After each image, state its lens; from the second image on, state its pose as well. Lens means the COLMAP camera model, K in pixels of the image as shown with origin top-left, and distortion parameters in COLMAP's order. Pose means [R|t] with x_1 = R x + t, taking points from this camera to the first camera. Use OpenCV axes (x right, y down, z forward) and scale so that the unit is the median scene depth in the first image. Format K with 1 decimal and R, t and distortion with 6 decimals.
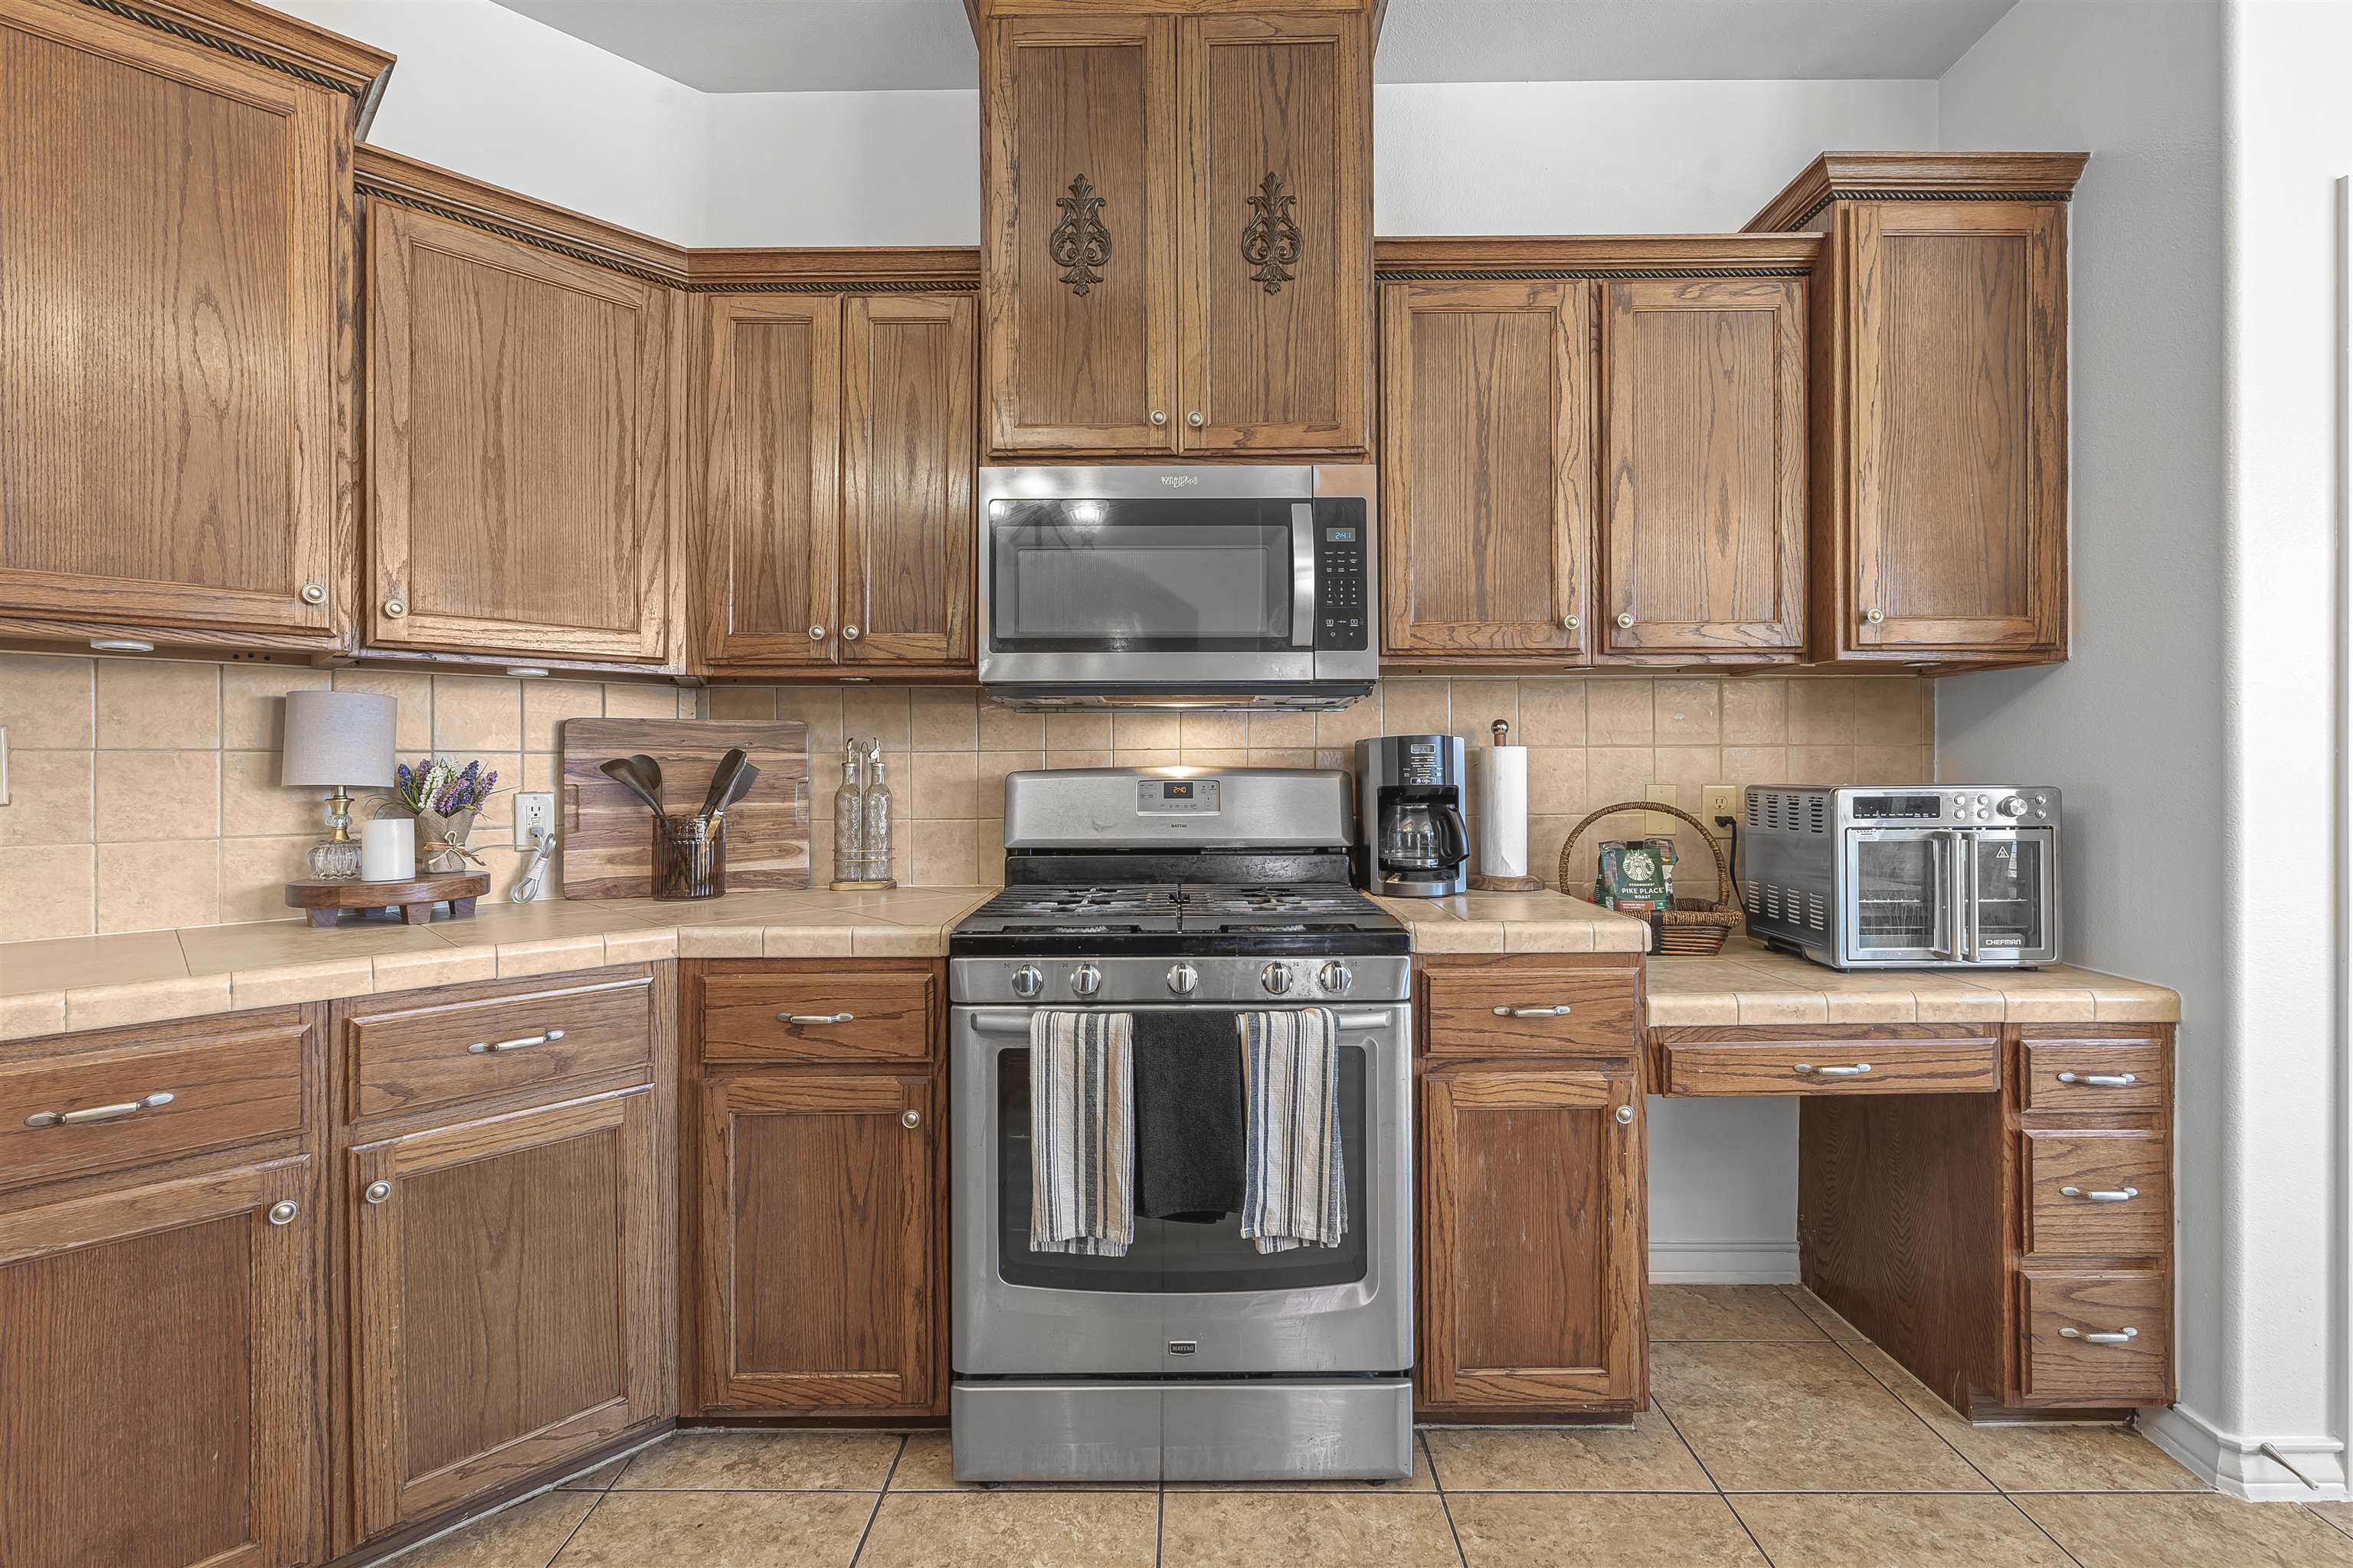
lens RADIAL K [[1076.2, 0, 1152.9], [0, 1076.2, 762.5], [0, 0, 1]] dist [-0.024425, 0.007132]
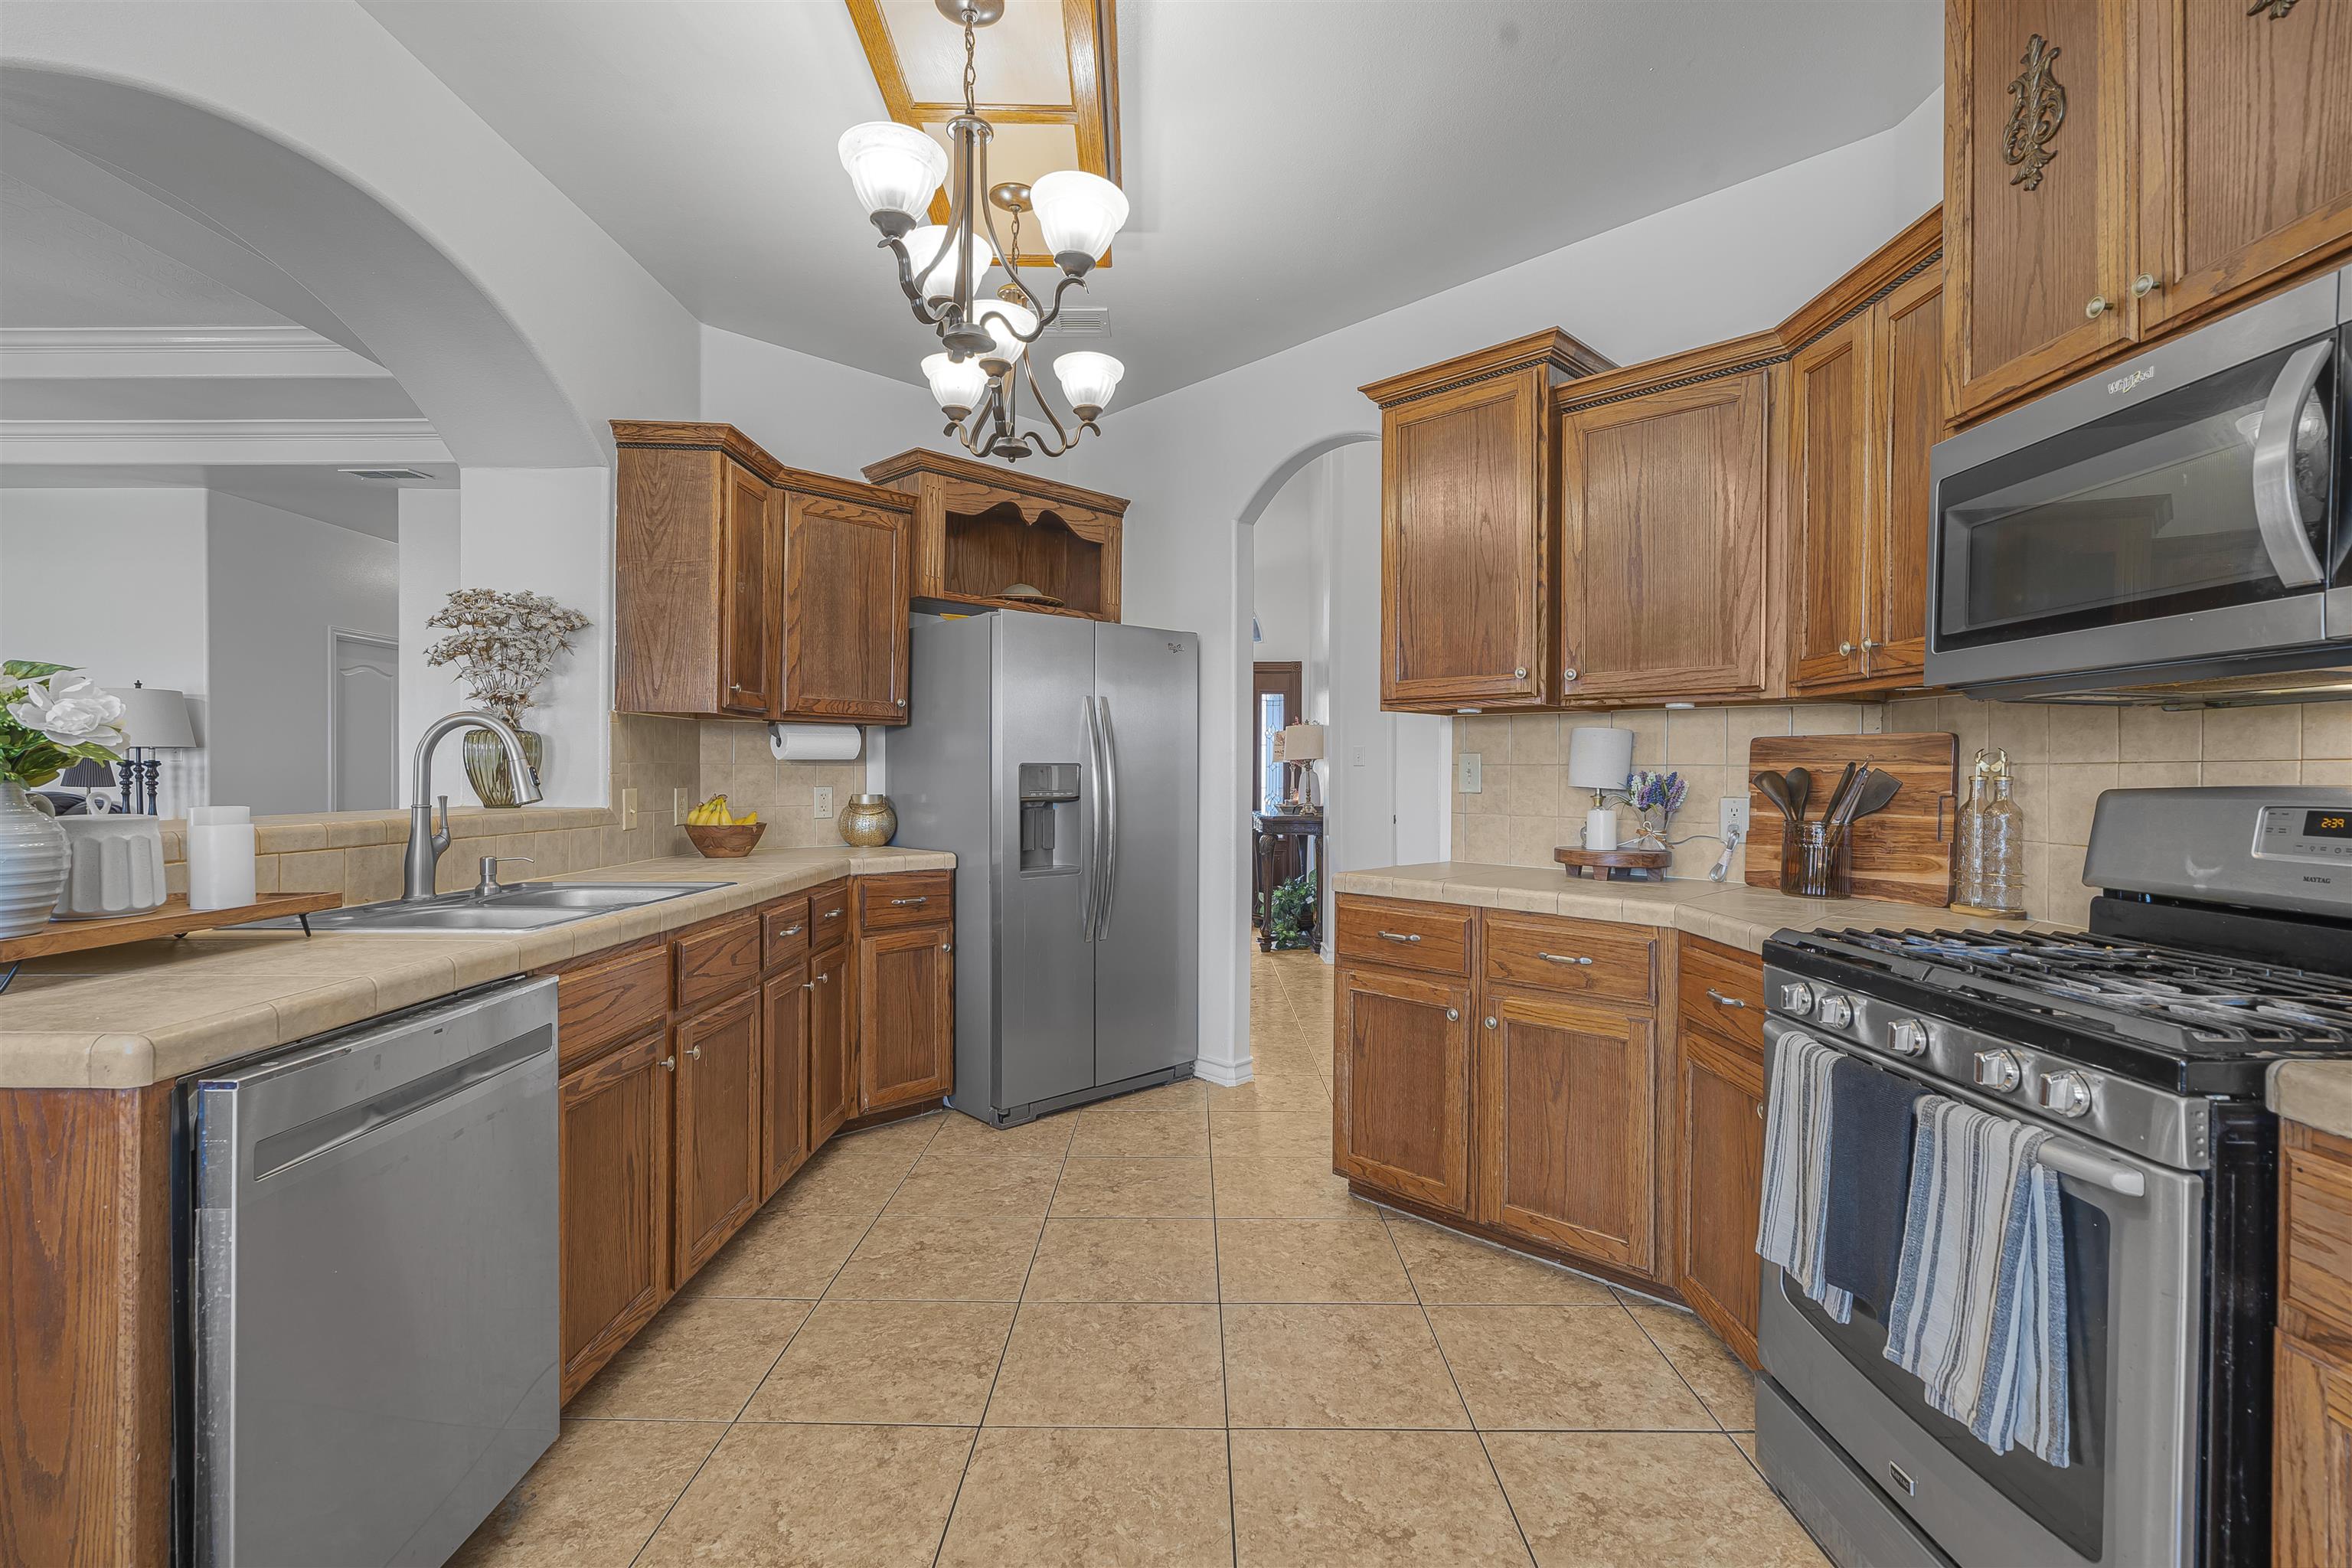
lens RADIAL K [[1075.7, 0, 1192.7], [0, 1075.7, 786.3], [0, 0, 1]] dist [-0.024425, 0.007132]
pose [[-0.006792, 0.016659, -0.999838, 0.728643], [-0.006314, 0.999841, 0.016702, -0.002465], [0.999957, 0.006426, -0.006686, 0.384759]]
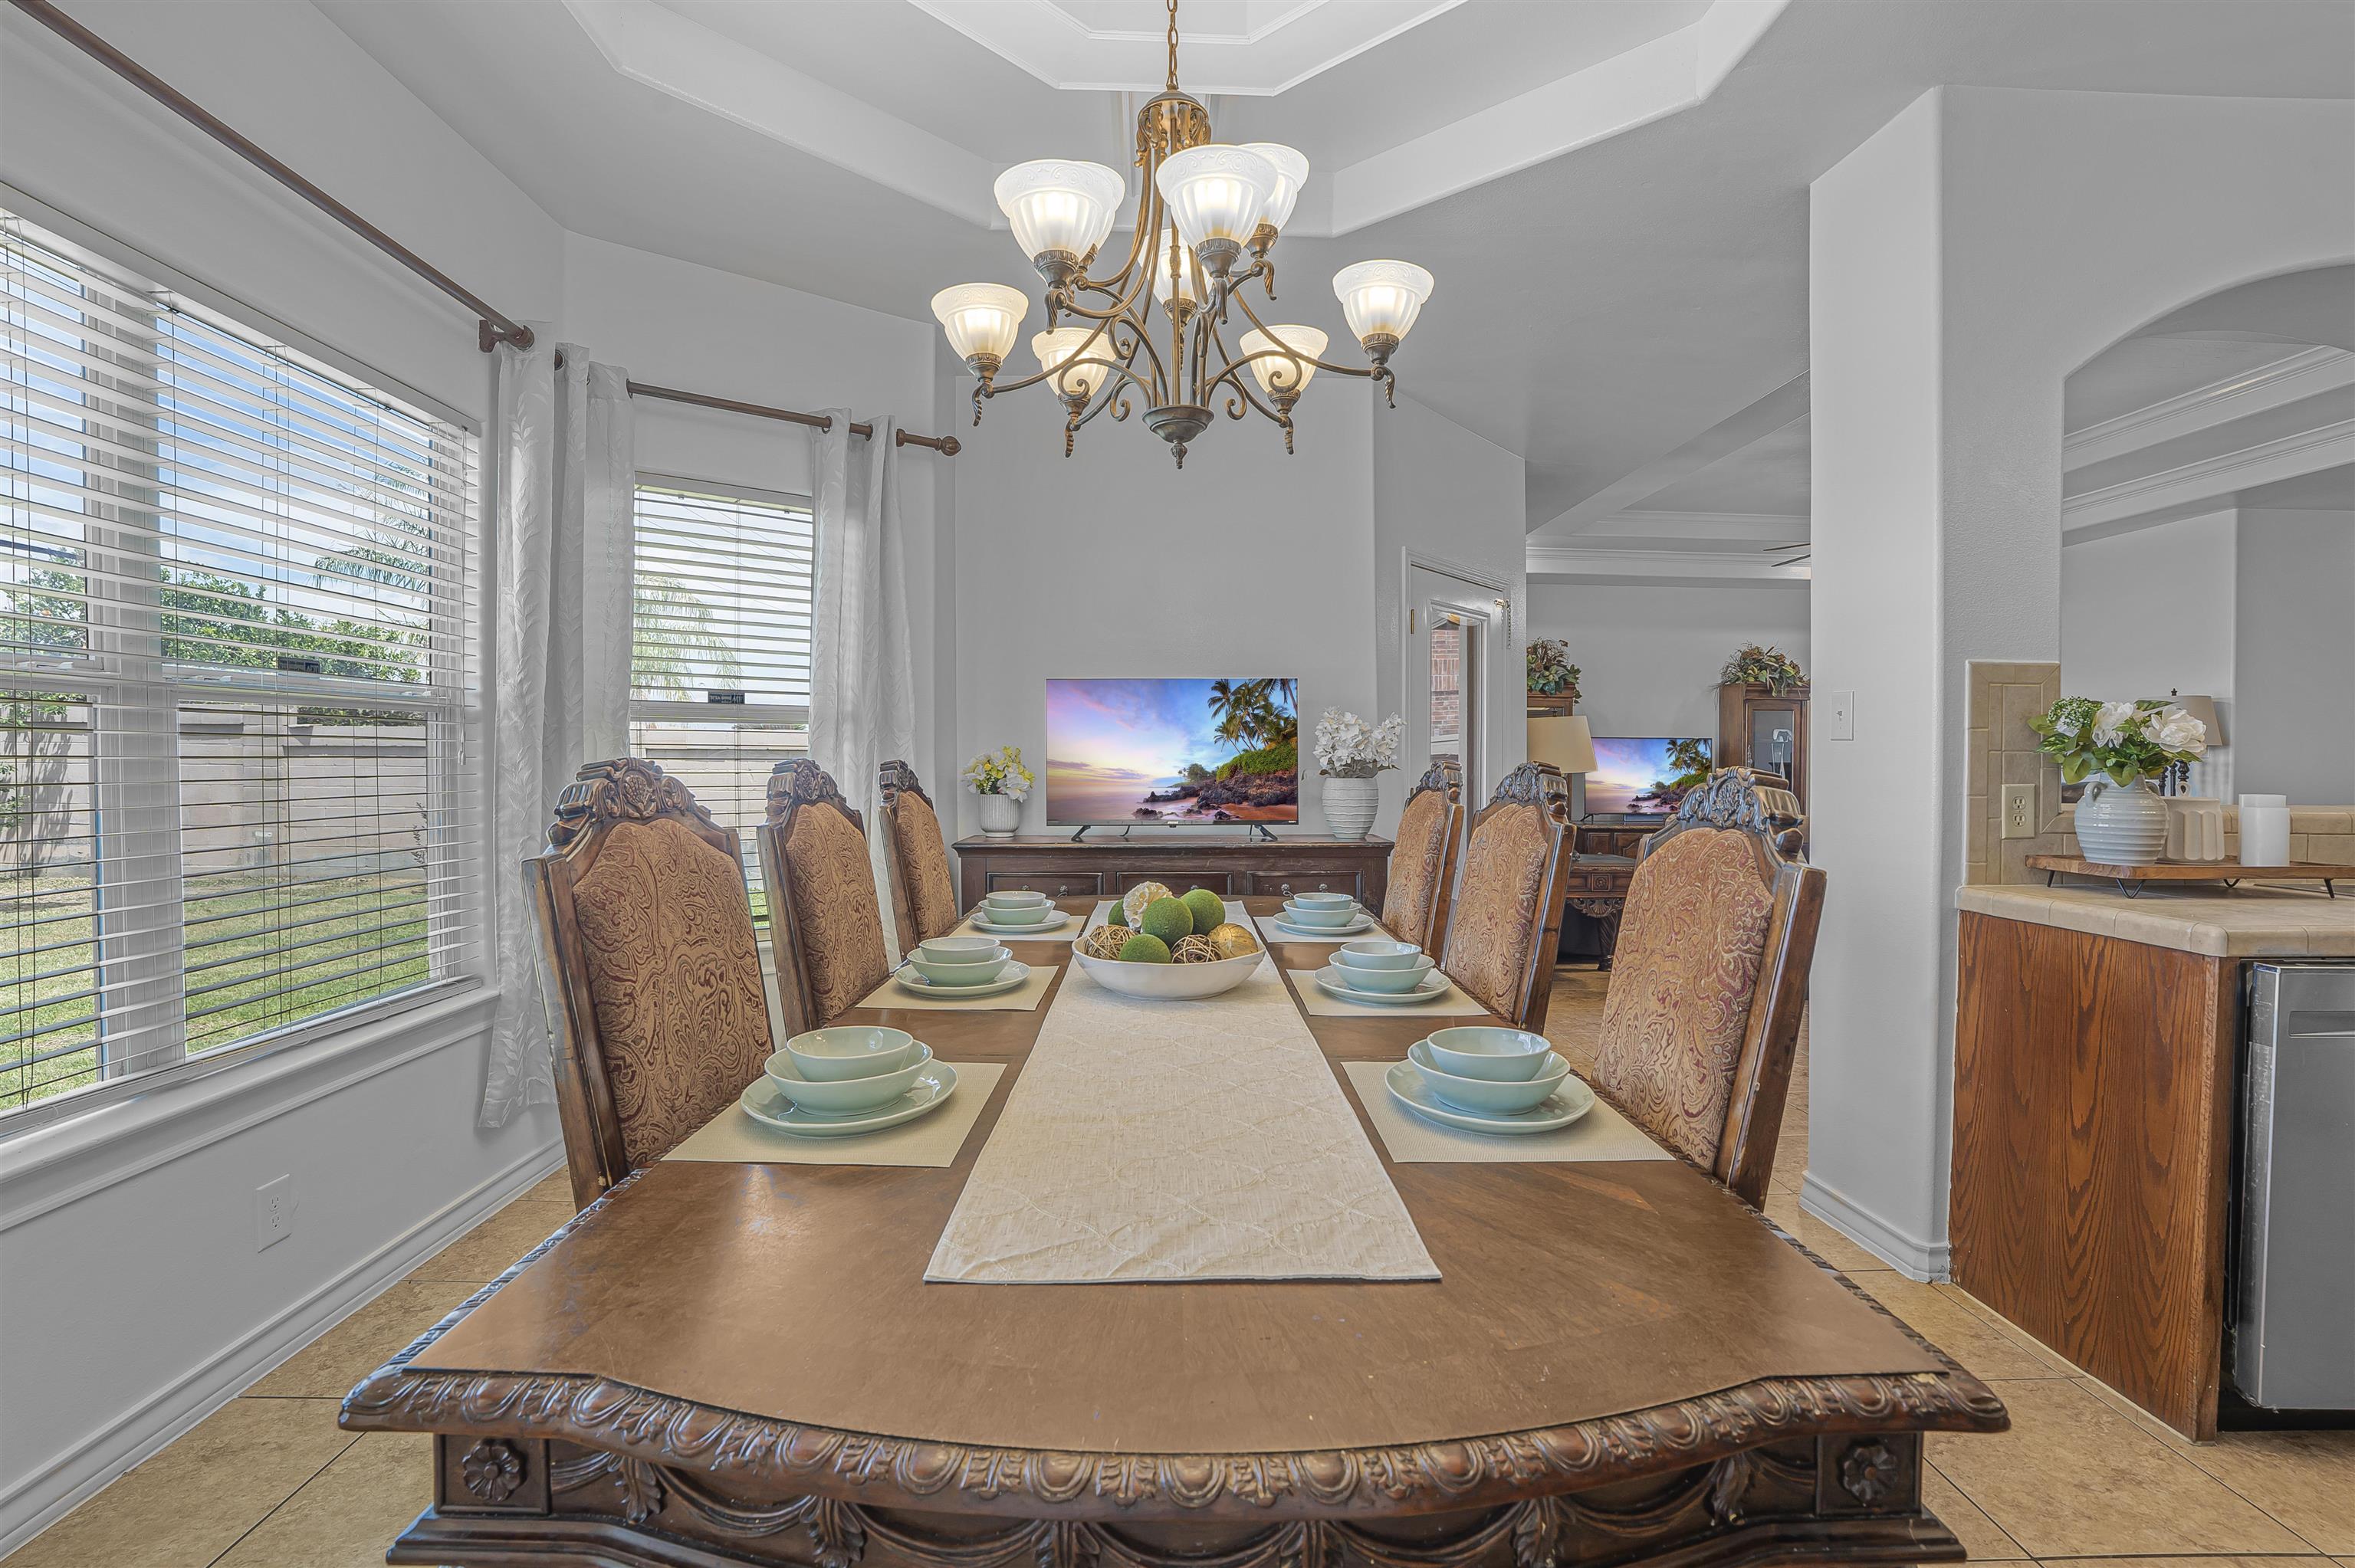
lens RADIAL K [[1076.9, 0, 1197.2], [0, 1076.9, 766.9], [0, 0, 1]] dist [-0.024425, 0.007132]
pose [[-0.998873, -0.004999, -0.047205, 1.115929], [-0.005686, 0.999880, 0.014436, -0.007370], [0.047128, 0.014688, -0.998781, 0.708604]]
